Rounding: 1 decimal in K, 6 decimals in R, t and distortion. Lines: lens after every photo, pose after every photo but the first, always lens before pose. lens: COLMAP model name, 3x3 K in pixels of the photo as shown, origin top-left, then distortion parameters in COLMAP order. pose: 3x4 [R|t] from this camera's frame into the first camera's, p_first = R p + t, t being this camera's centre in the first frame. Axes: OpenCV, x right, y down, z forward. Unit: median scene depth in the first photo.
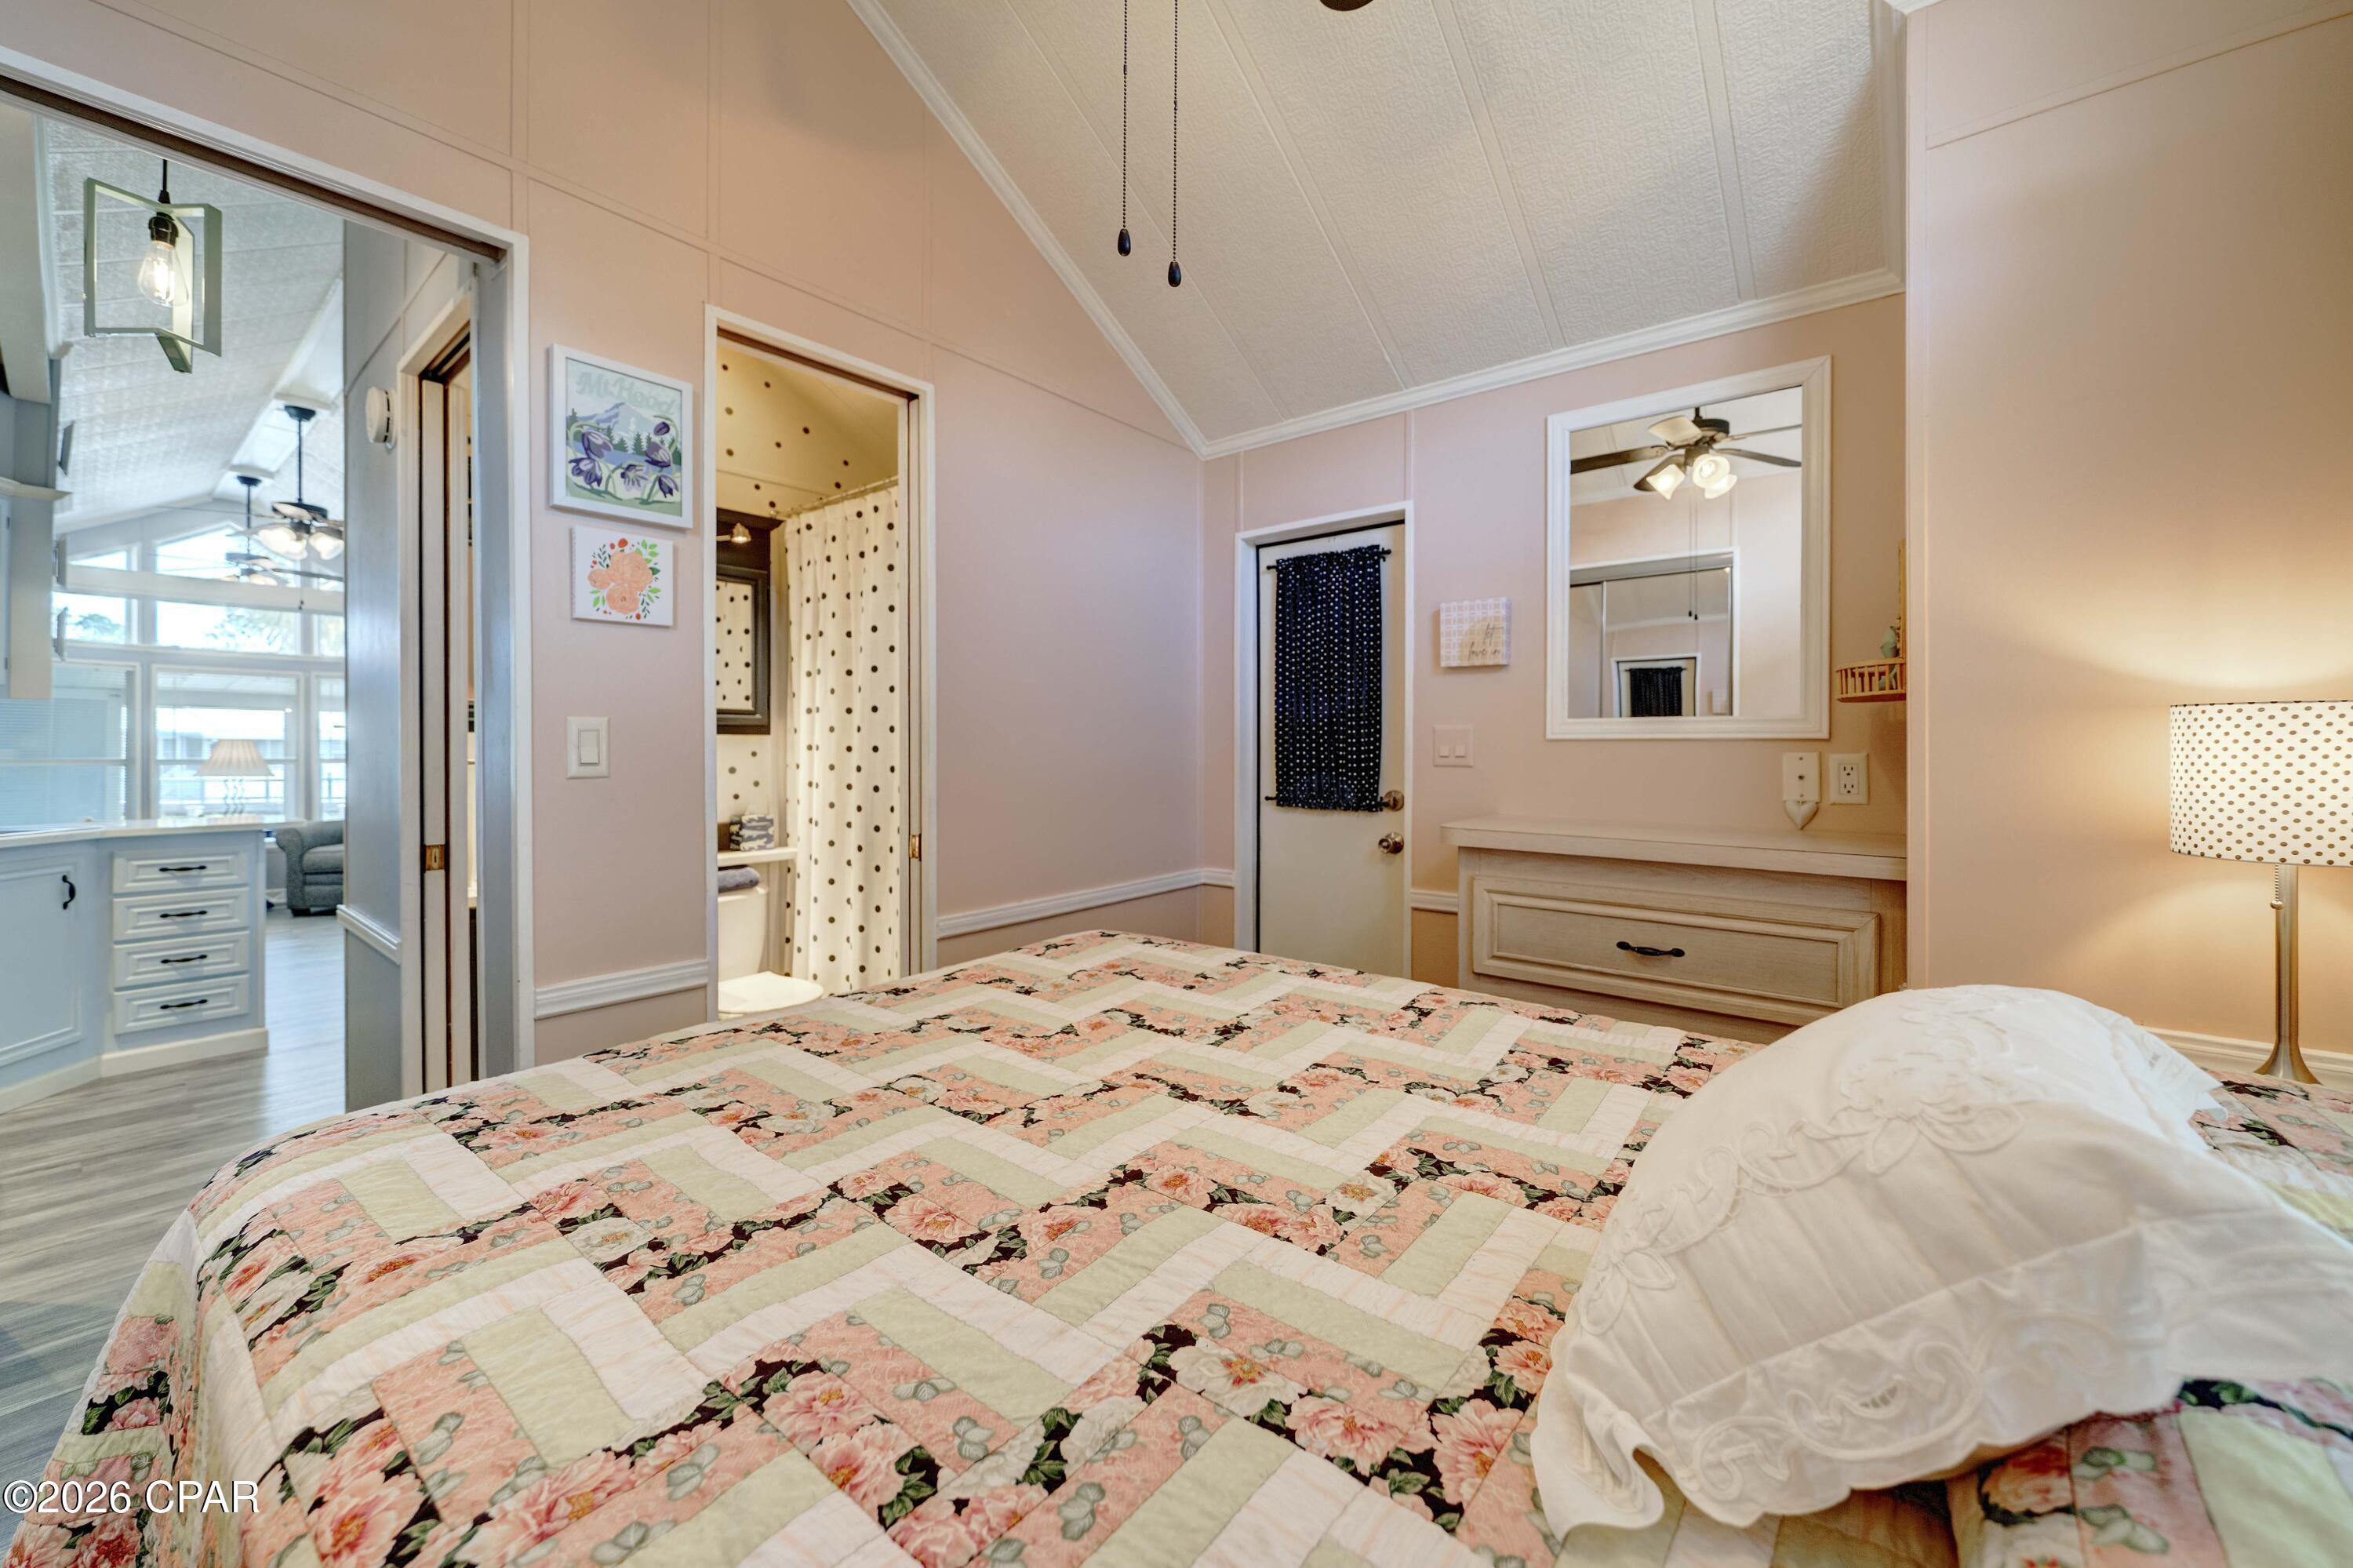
lens RADIAL K [[897.3, 0, 1182.2], [0, 897.3, 748.7], [0, 0, 1]] dist [-0.001088, -0.000024]
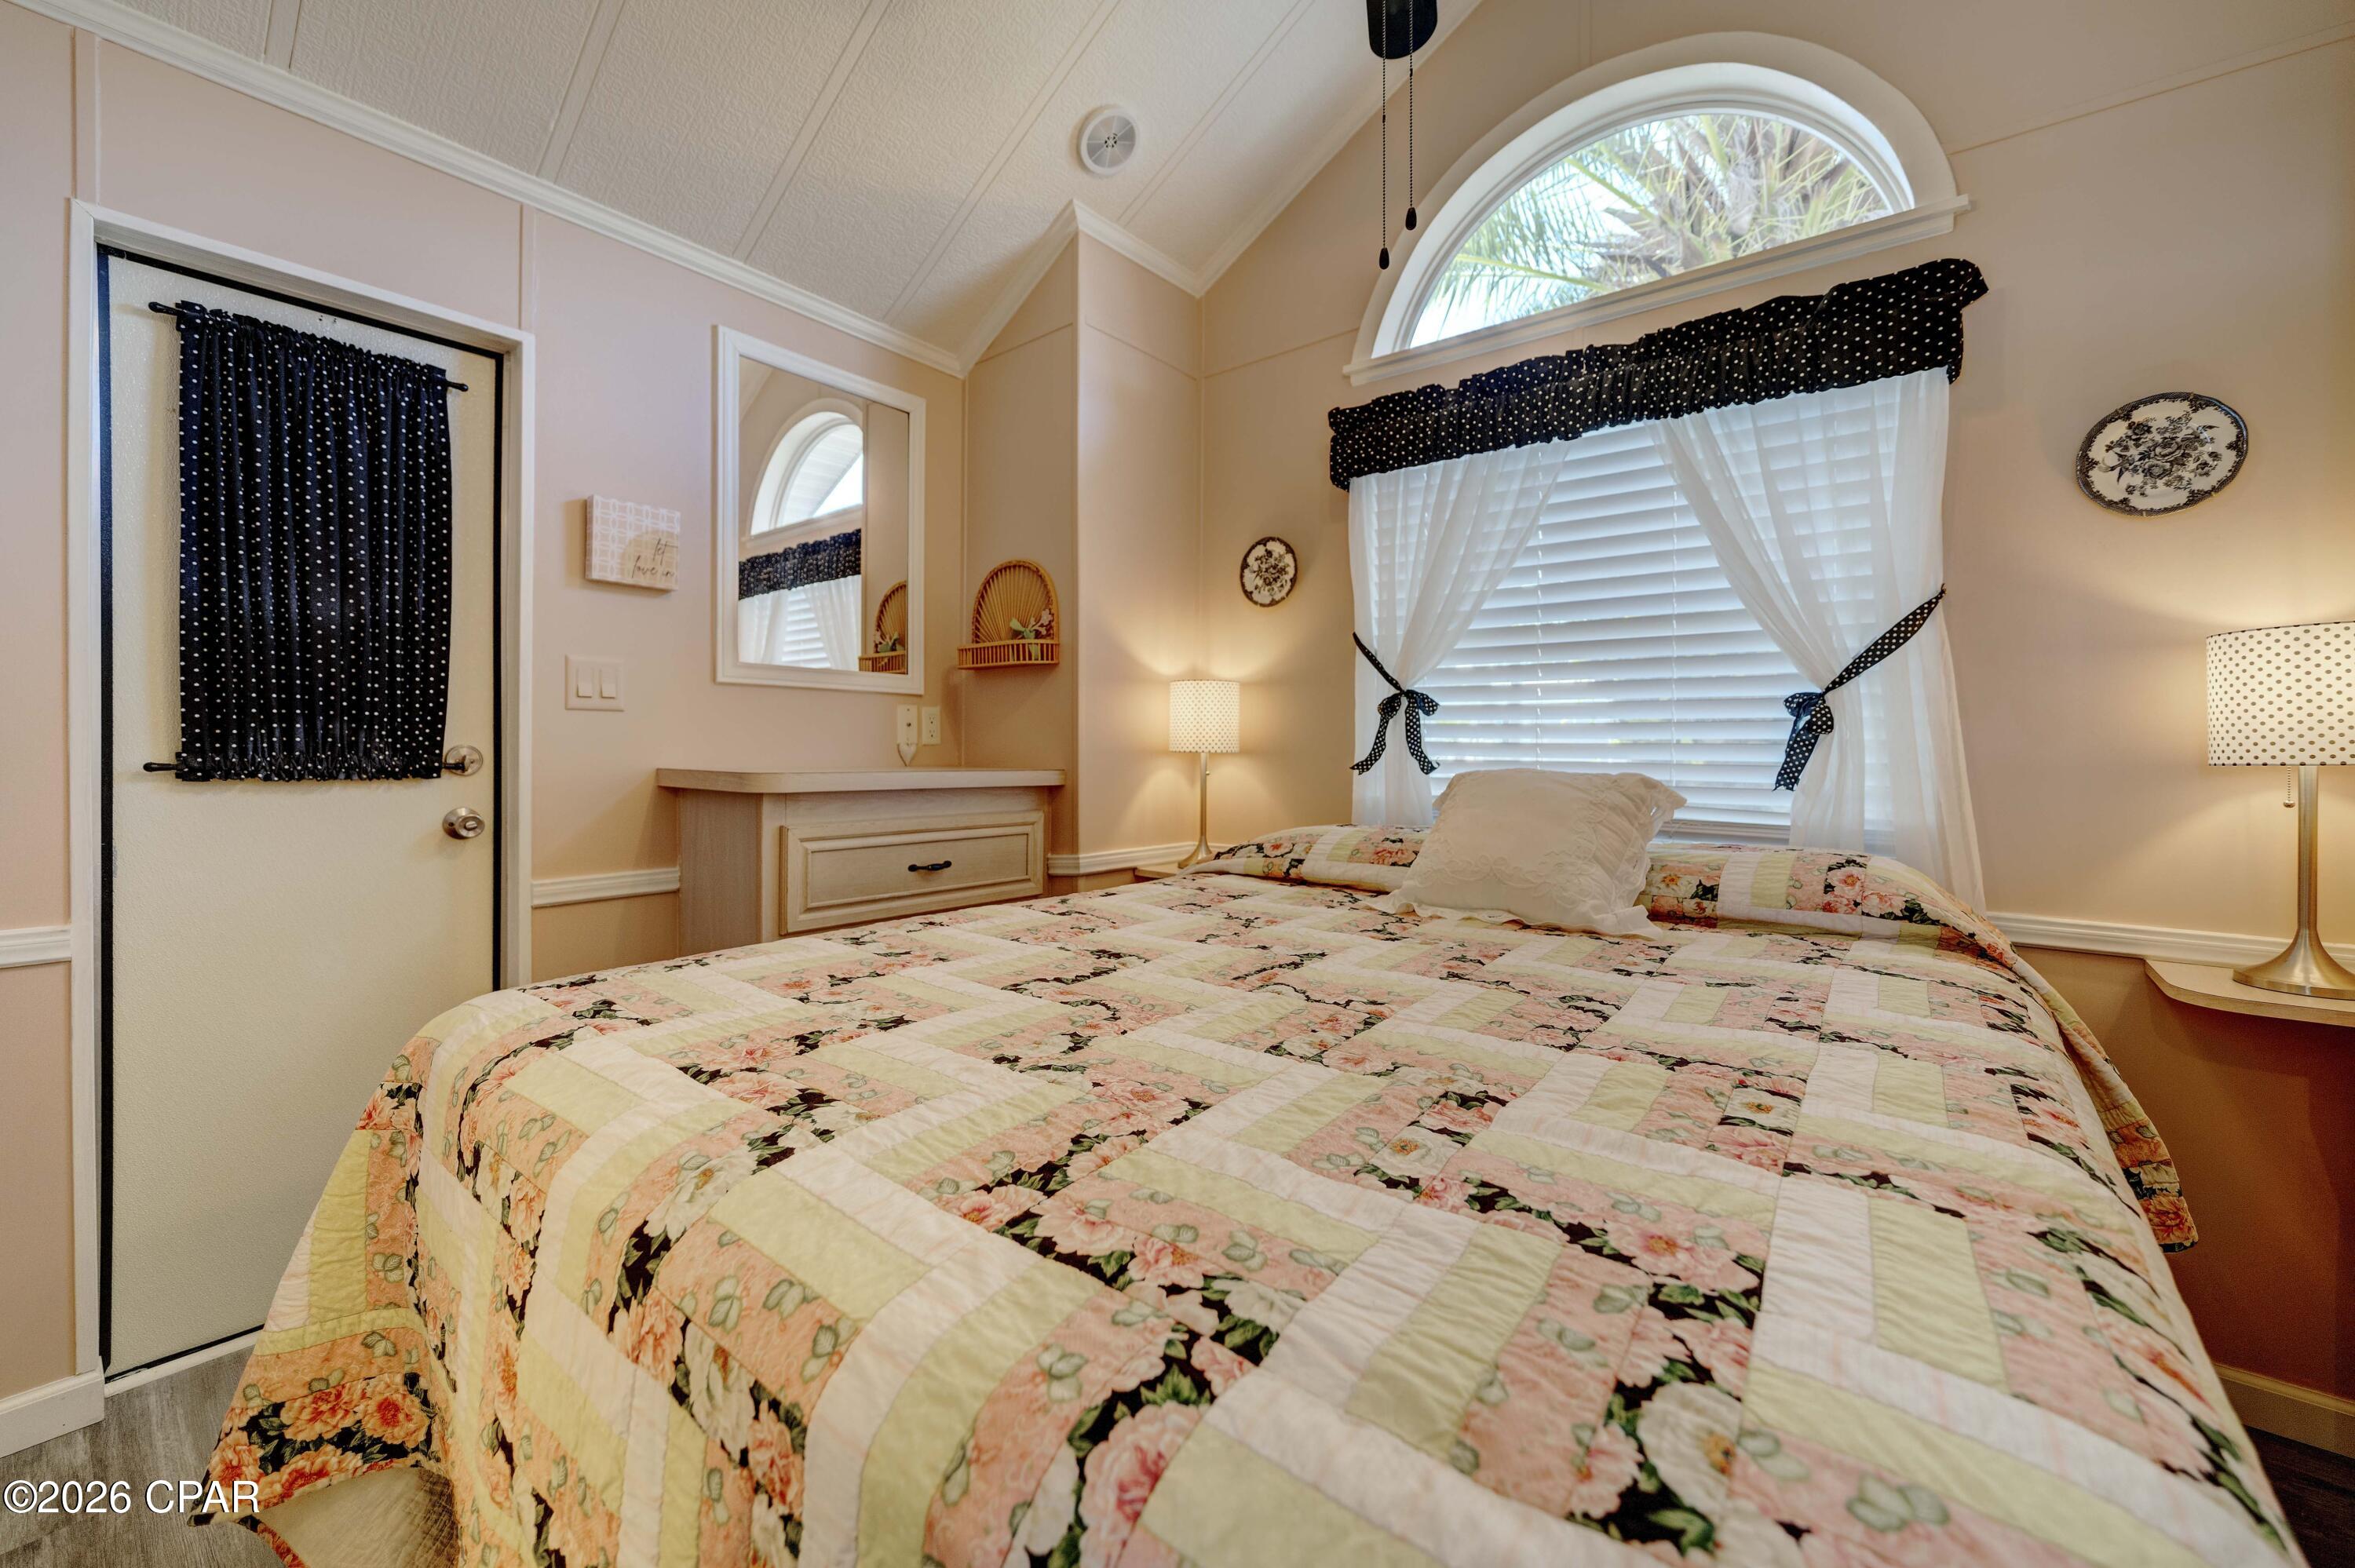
lens RADIAL K [[922.0, 0, 1185.0], [0, 922.0, 757.9], [0, 0, 1]] dist [-0.004568, 0.000199]
pose [[-0.005439, -0.010256, 0.999933, -0.616593], [-0.000871, 0.999947, 0.010251, 0.065639], [-0.999985, -0.000816, -0.005447, 0.624186]]
